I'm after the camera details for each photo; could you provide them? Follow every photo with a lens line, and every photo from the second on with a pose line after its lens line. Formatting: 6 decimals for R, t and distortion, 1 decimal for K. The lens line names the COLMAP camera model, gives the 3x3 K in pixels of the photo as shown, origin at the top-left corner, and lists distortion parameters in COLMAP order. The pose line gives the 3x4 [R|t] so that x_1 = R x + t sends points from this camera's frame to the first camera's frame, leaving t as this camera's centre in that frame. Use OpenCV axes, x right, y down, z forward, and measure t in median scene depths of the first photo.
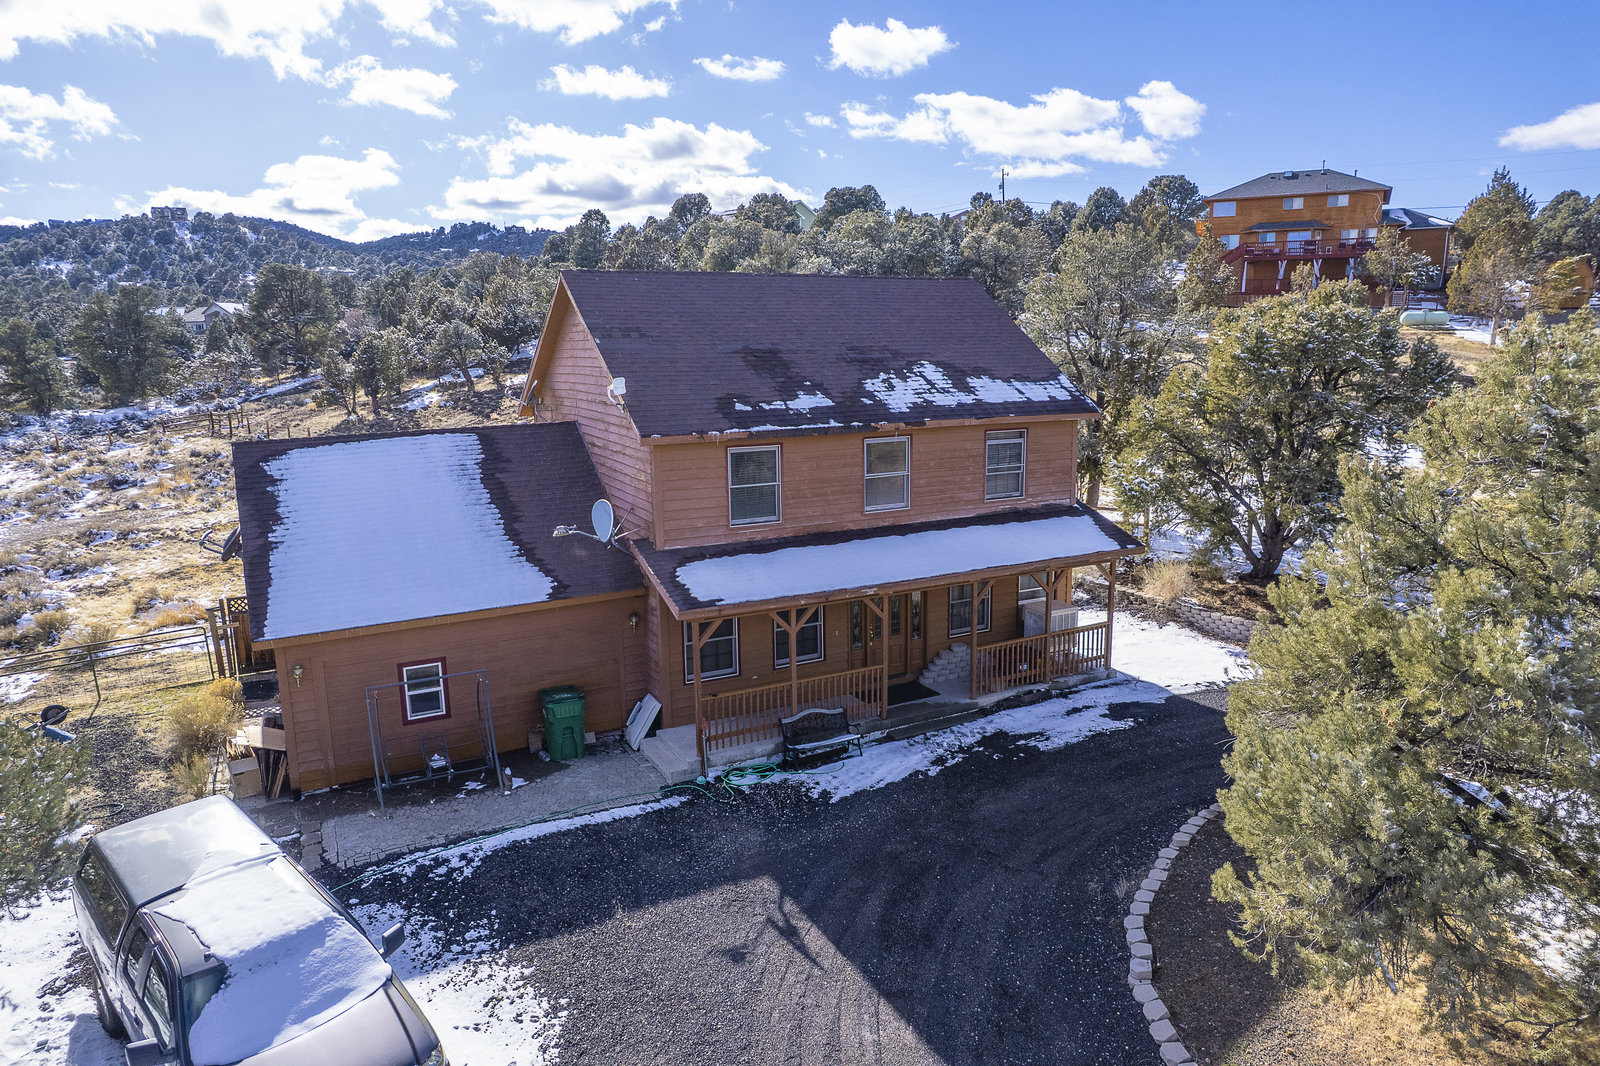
lens RADIAL K [[1023.7, 0, 800.0], [0, 1023.7, 533.0], [0, 0, 1]] dist [-0.077977, 0.072305]
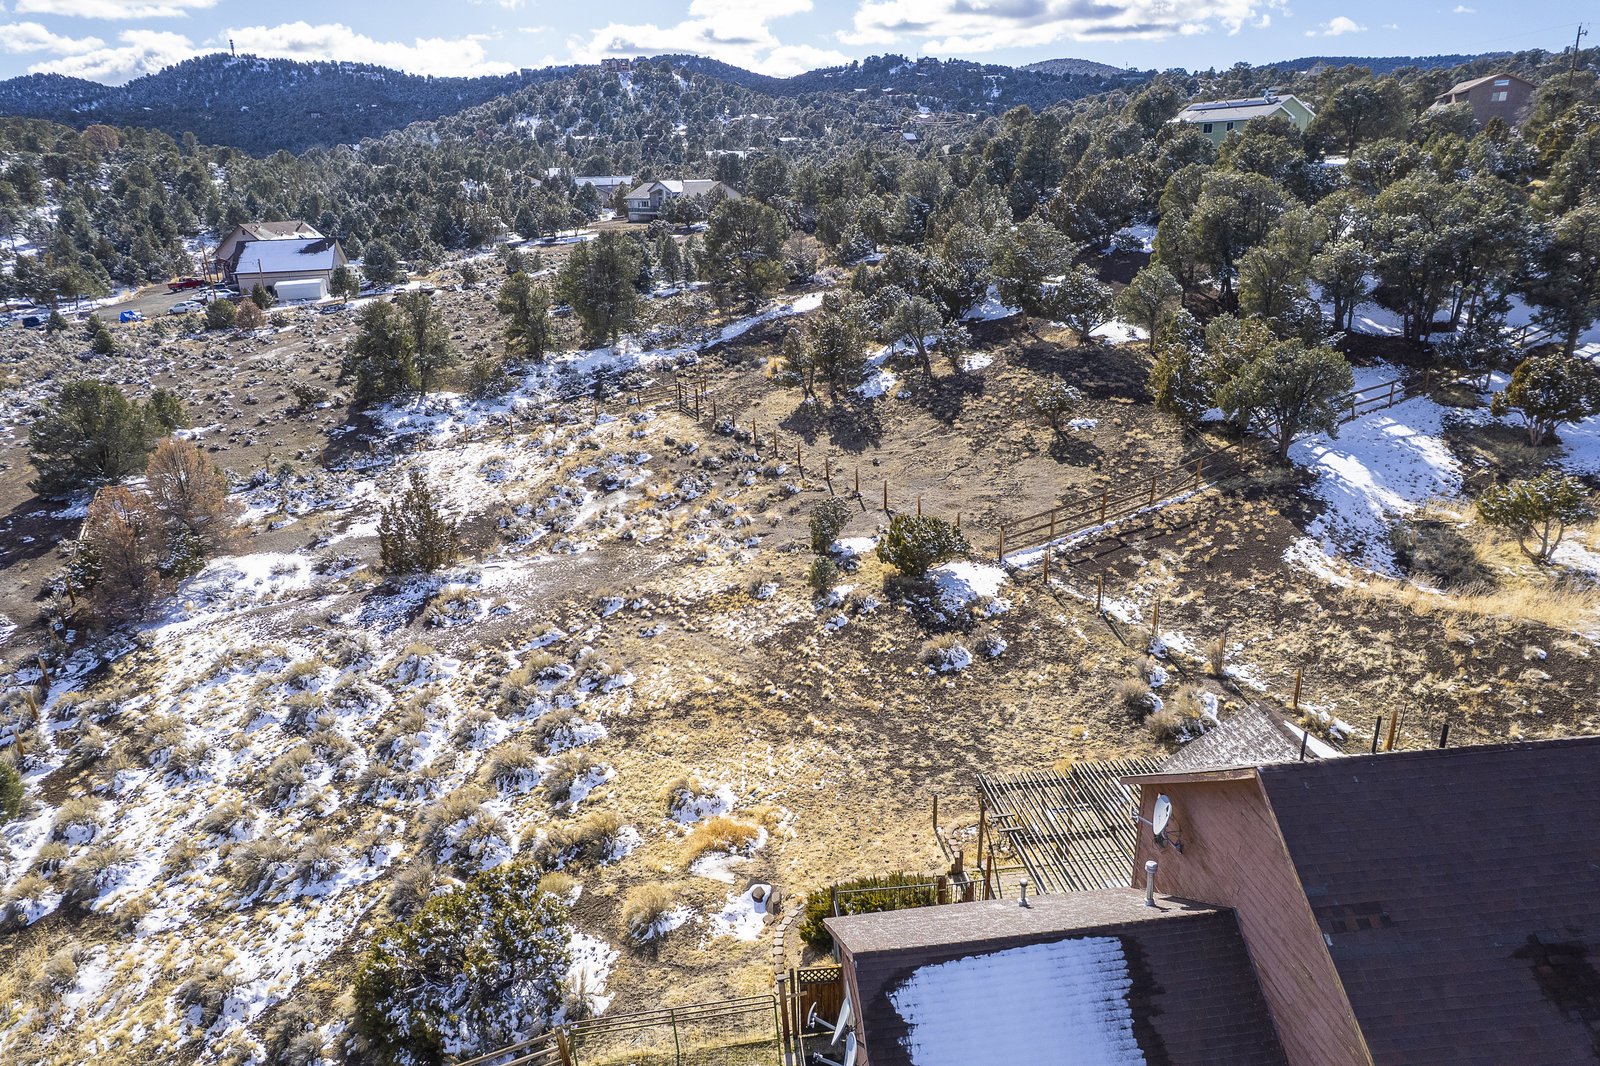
lens RADIAL K [[1023.7, 0, 800.0], [0, 1023.7, 533.0], [0, 0, 1]] dist [-0.077977, 0.072305]
pose [[0.930710, 0.121314, -0.345054, -0.086694], [-0.065023, 0.983244, 0.170303, -0.147786], [0.359932, -0.136066, 0.923003, 0.054655]]
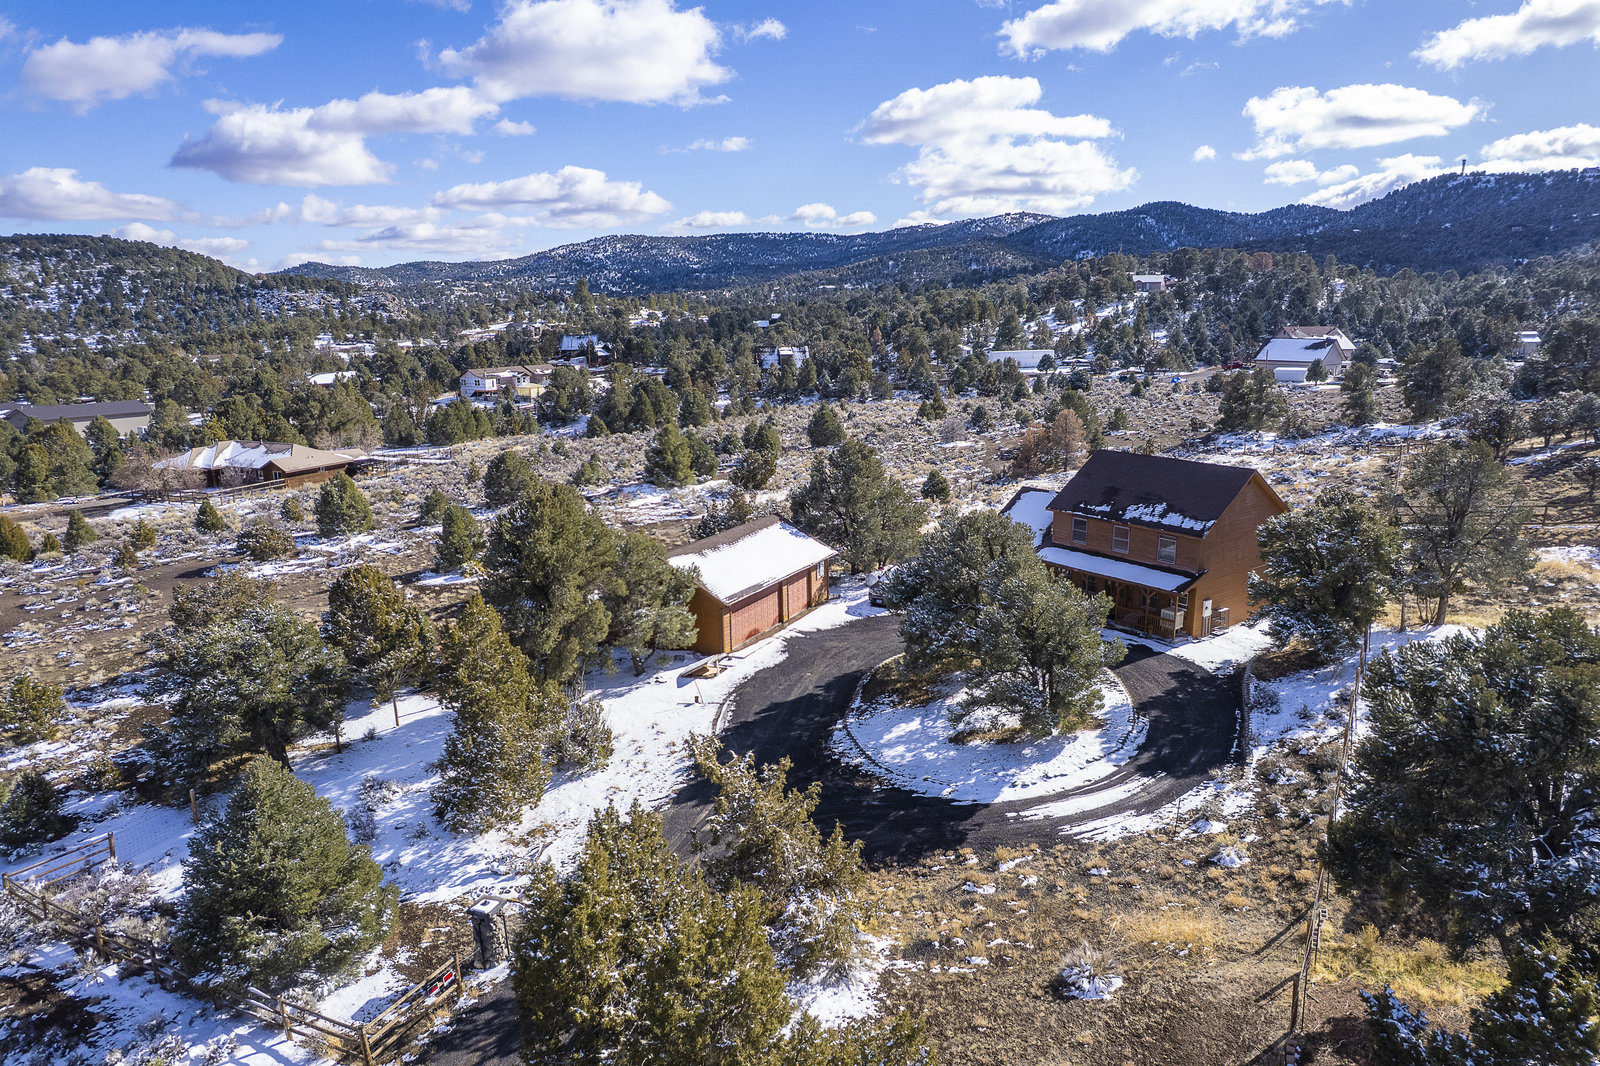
lens RADIAL K [[1023.7, 0, 800.0], [0, 1023.7, 533.0], [0, 0, 1]] dist [-0.077977, 0.072305]
pose [[0.145131, 0.230475, -0.962195, 0.739797], [-0.174746, 0.963174, 0.204352, -0.137041], [0.973859, 0.138482, 0.180061, -0.102598]]
